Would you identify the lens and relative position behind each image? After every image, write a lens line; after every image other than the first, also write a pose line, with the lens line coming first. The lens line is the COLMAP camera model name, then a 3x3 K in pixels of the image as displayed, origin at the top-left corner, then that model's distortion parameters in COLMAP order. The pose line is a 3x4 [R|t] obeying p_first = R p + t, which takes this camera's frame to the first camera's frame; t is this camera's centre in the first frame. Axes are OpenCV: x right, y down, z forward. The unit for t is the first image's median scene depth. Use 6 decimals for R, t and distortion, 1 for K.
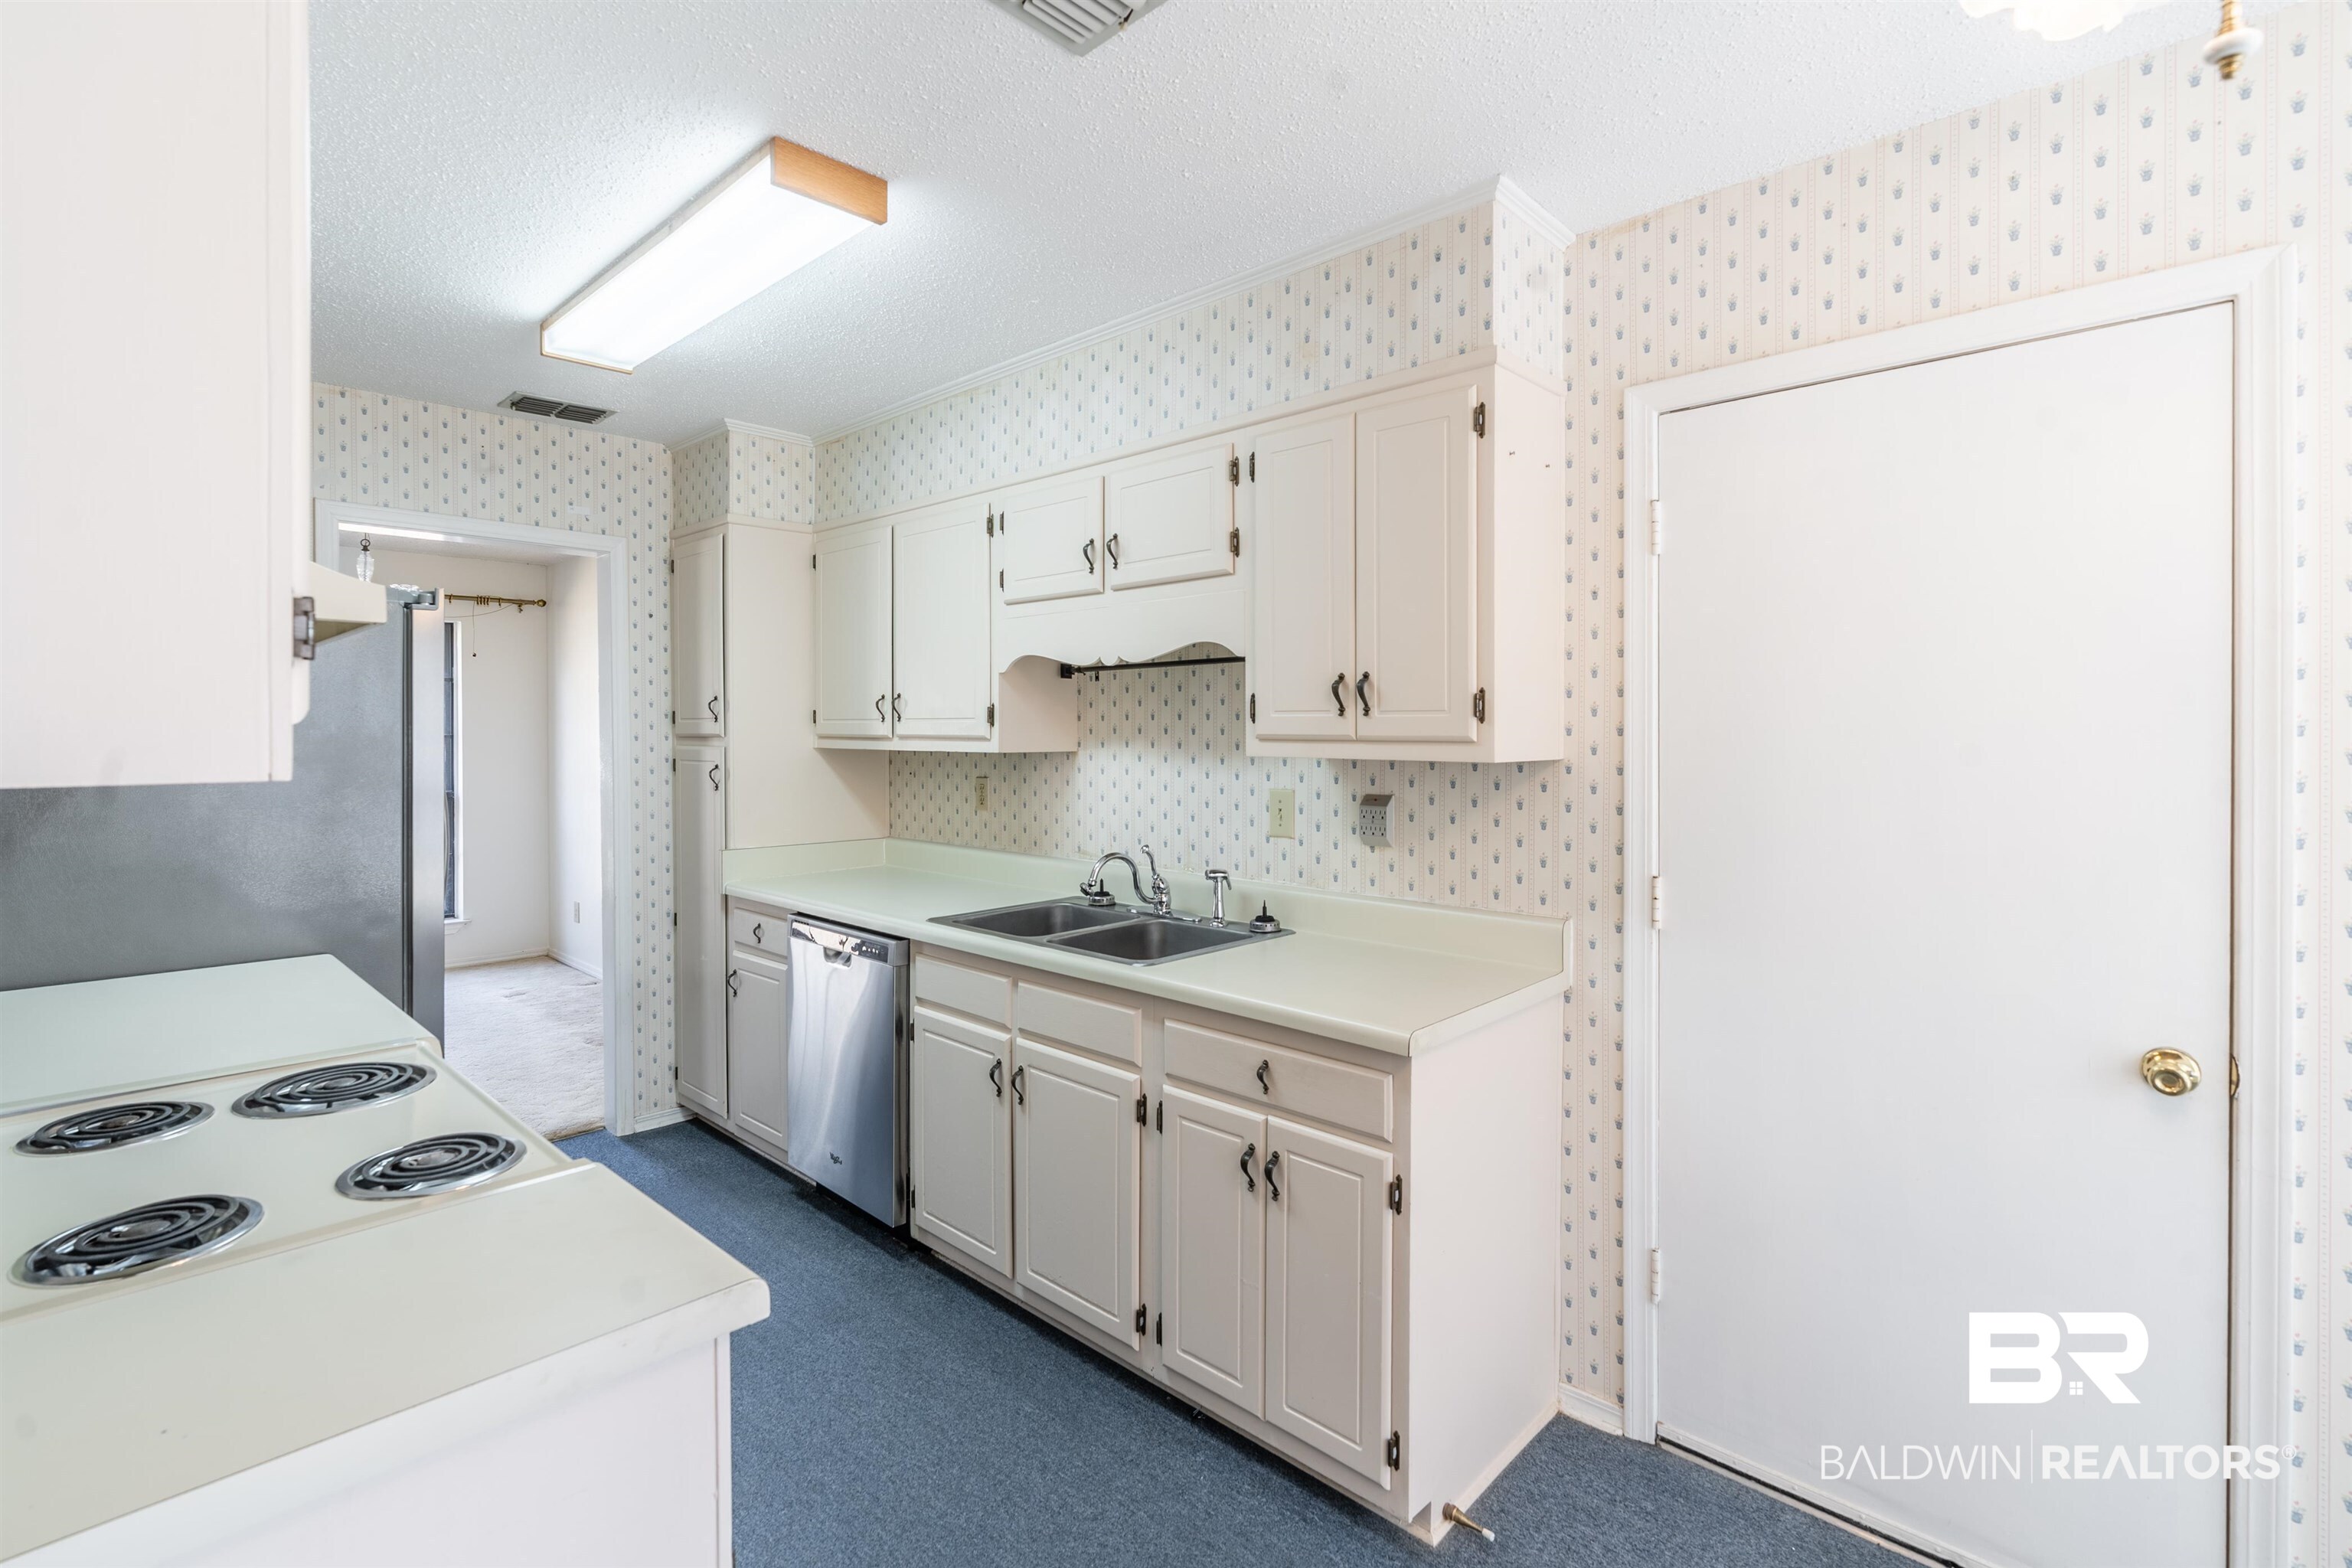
lens RADIAL K [[1087.3, 0, 1178.5], [0, 1087.3, 746.1], [0, 0, 1]] dist [-0.007160, 0.003282]
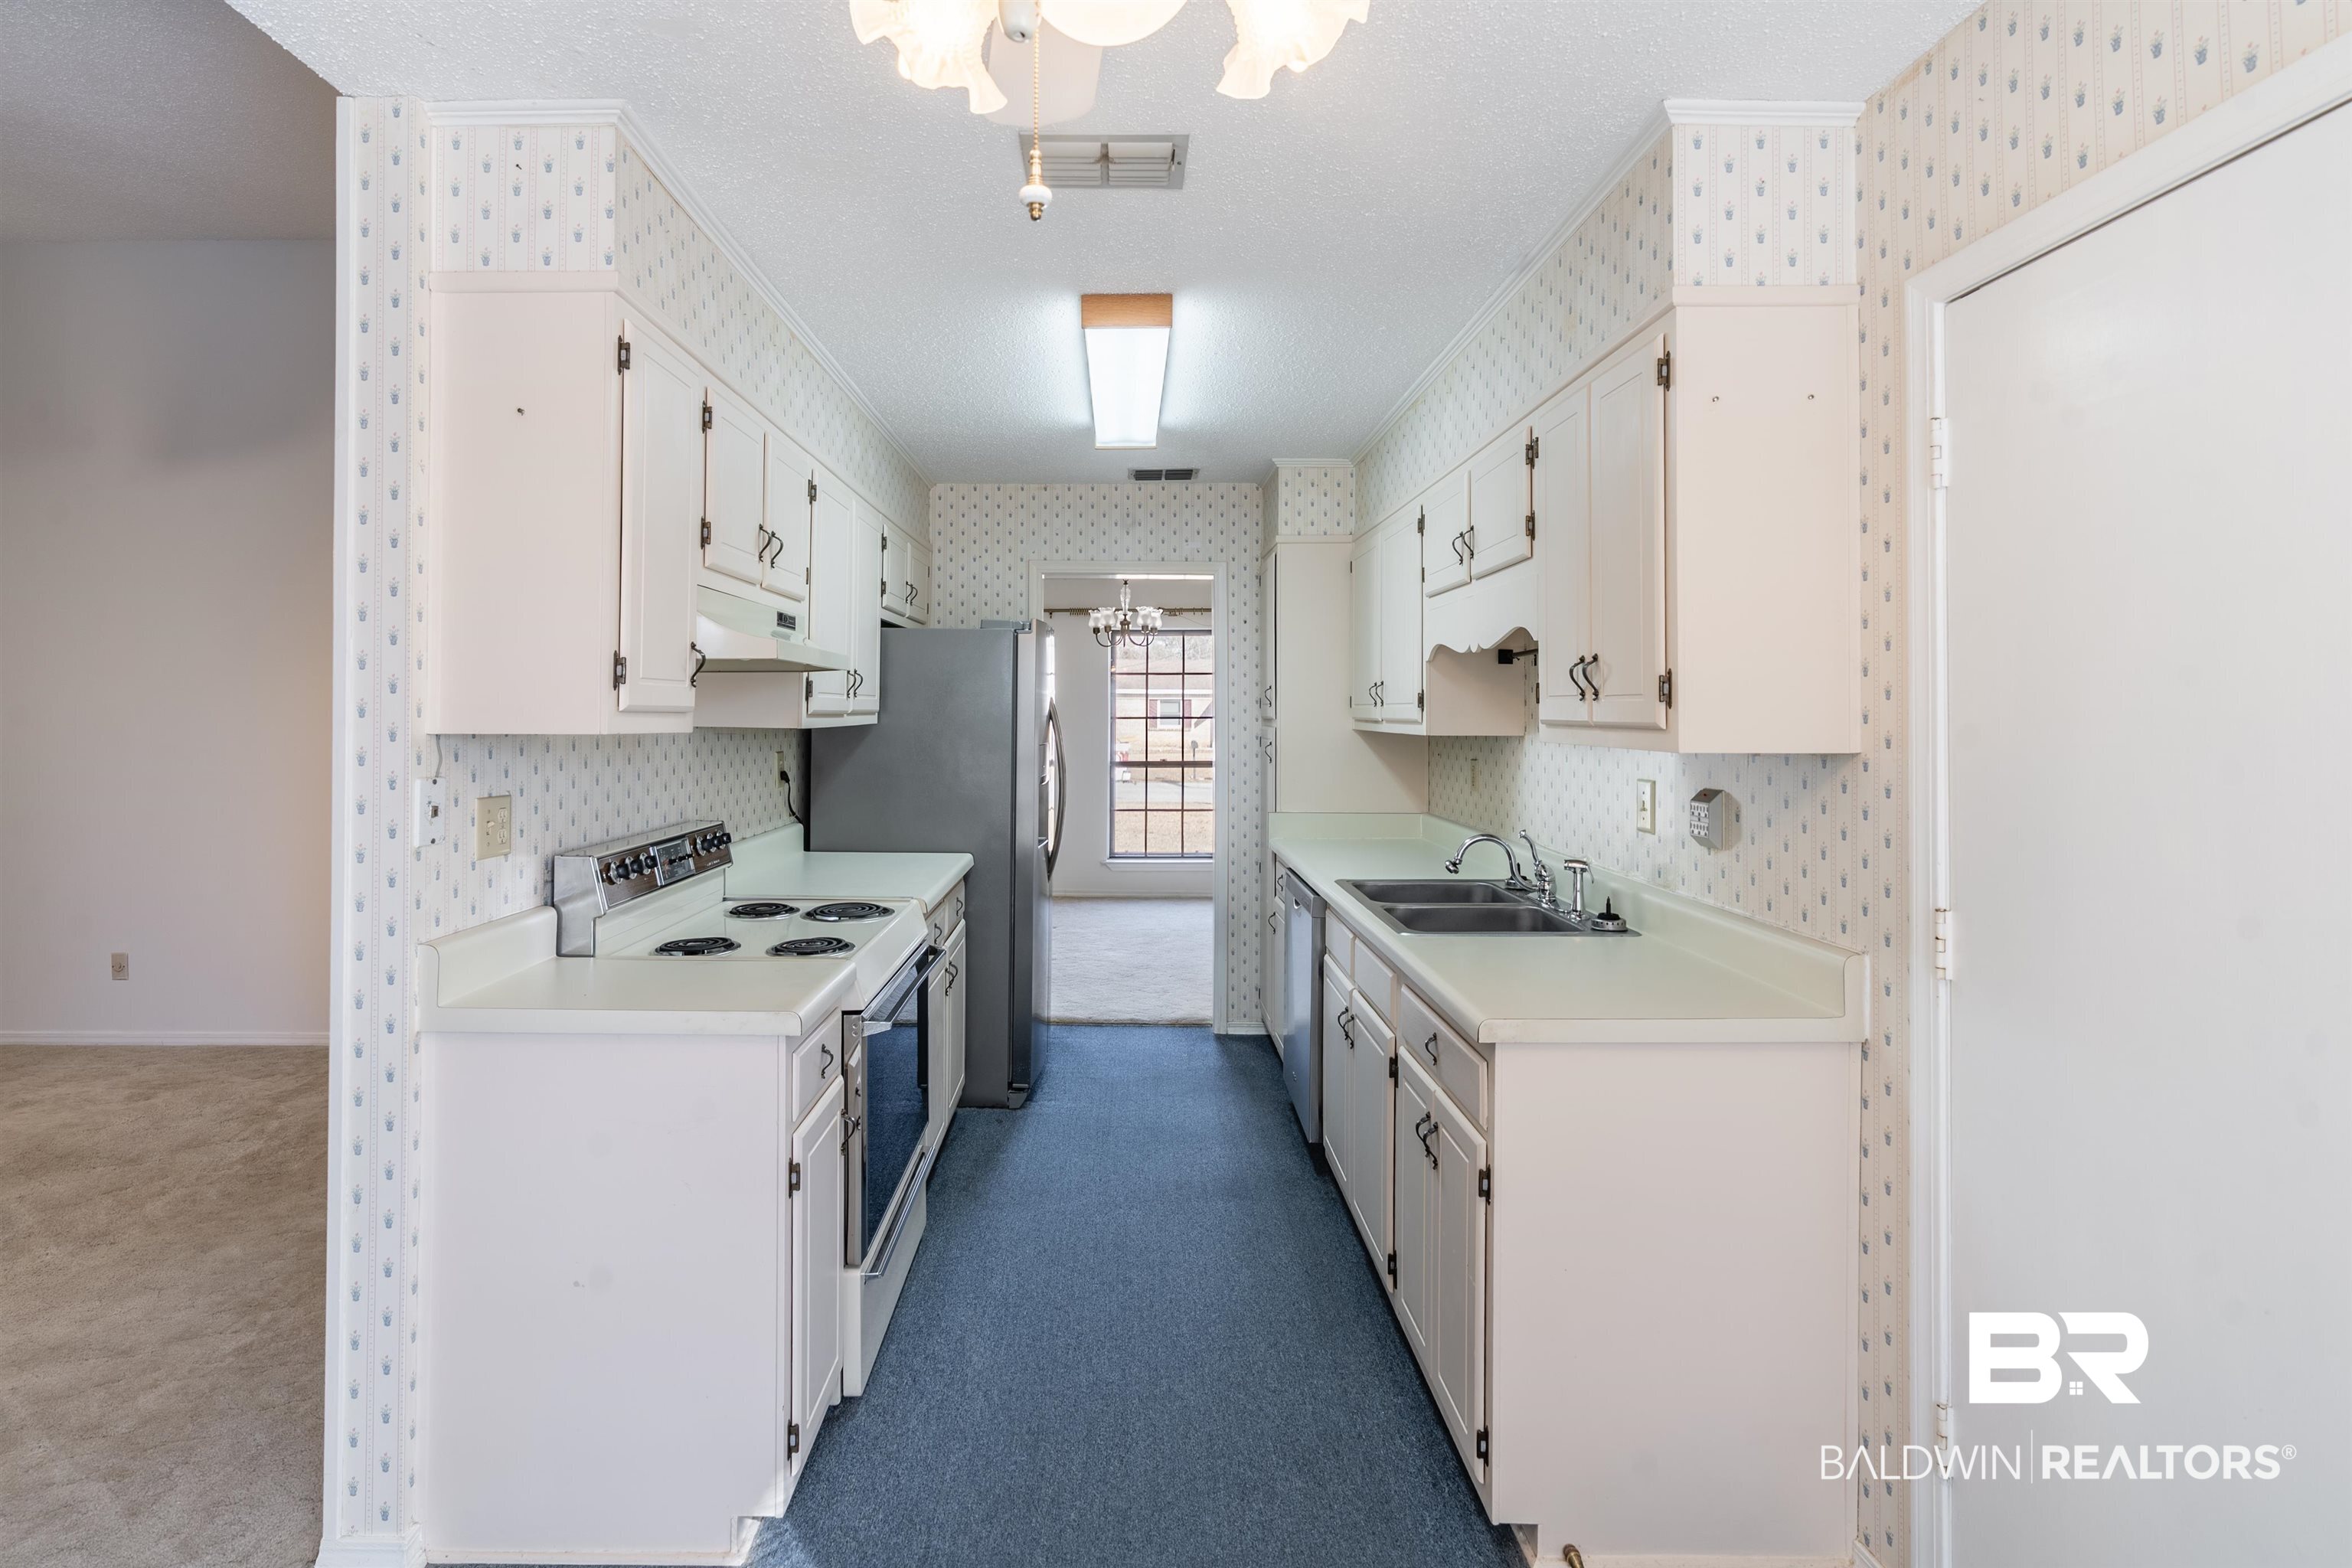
lens RADIAL K [[1116.7, 0, 1139.0], [0, 1116.7, 707.9], [0, 0, 1]] dist [-0.001065, 0.001270]
pose [[0.687825, -0.001198, -0.725876, 0.448492], [-0.012695, 0.999826, -0.013680, -0.002407], [0.725766, 0.018625, 0.687690, 0.036094]]
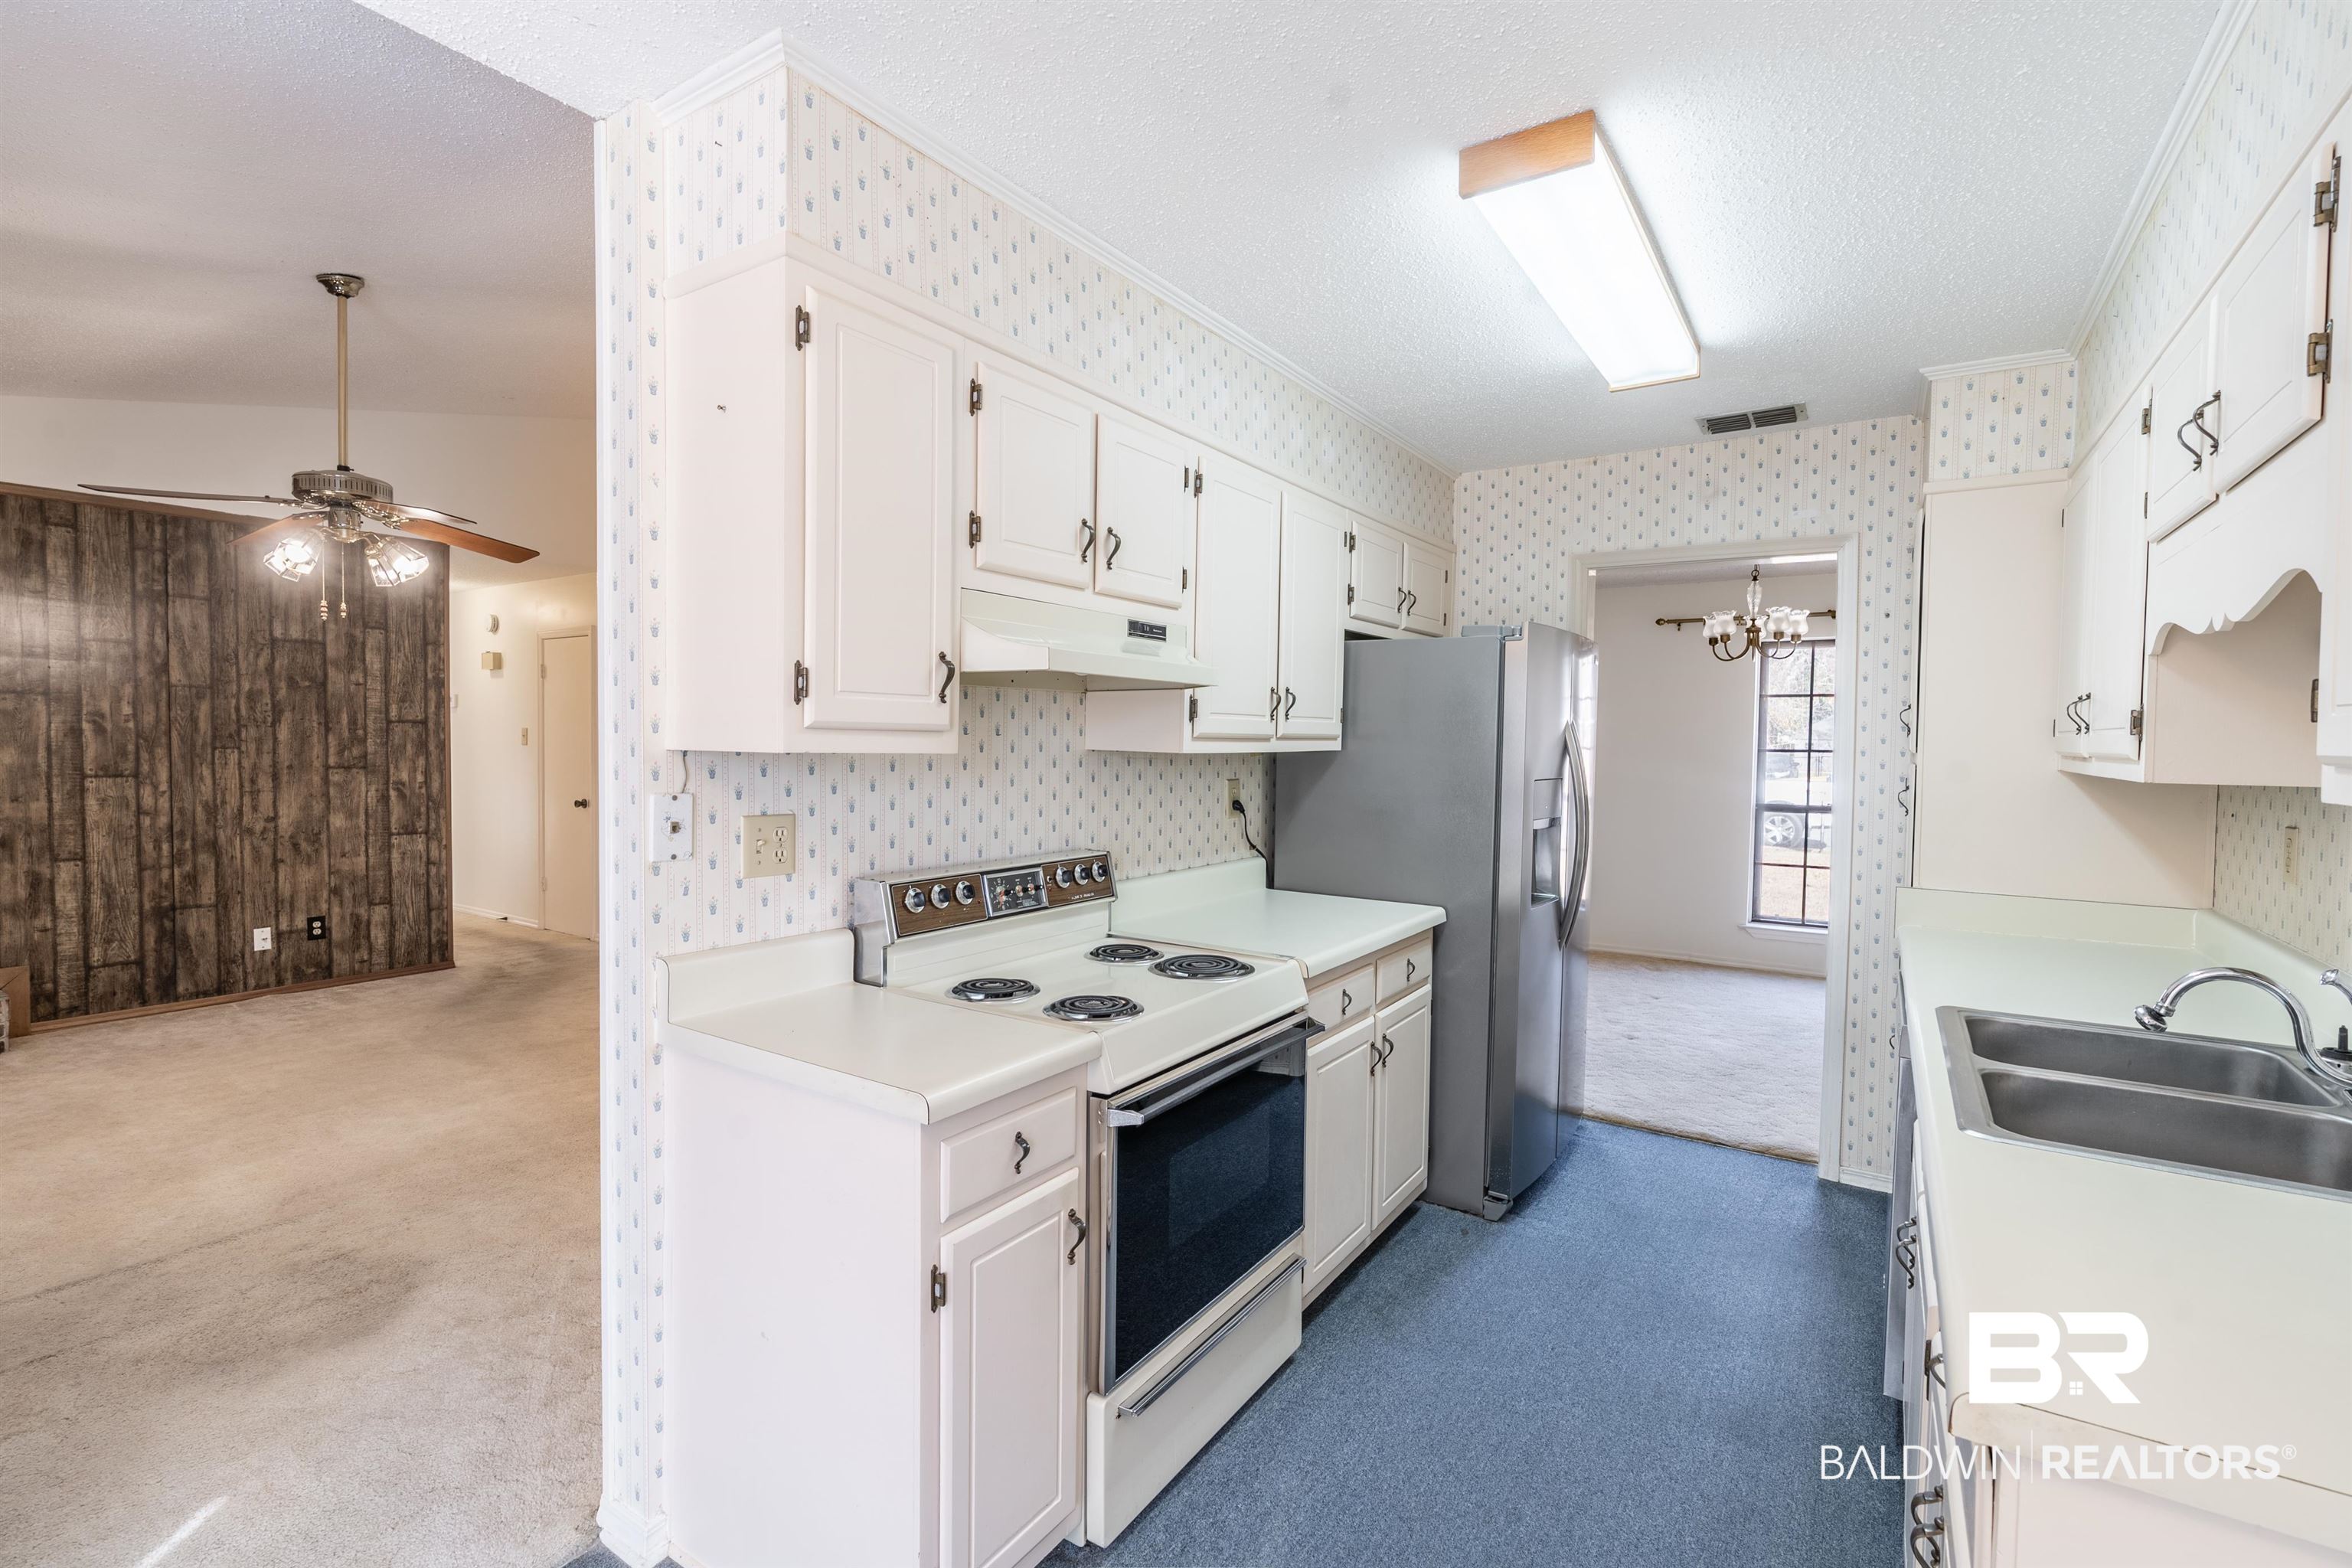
lens RADIAL K [[1087.3, 0, 1175.2], [0, 1087.3, 778.8], [0, 0, 1]] dist [-0.007160, 0.003282]
pose [[0.161052, 0.039090, -0.986172, 0.367510], [-0.025698, 0.999043, 0.035403, -0.003945], [0.986611, 0.019640, 0.161902, 0.354662]]
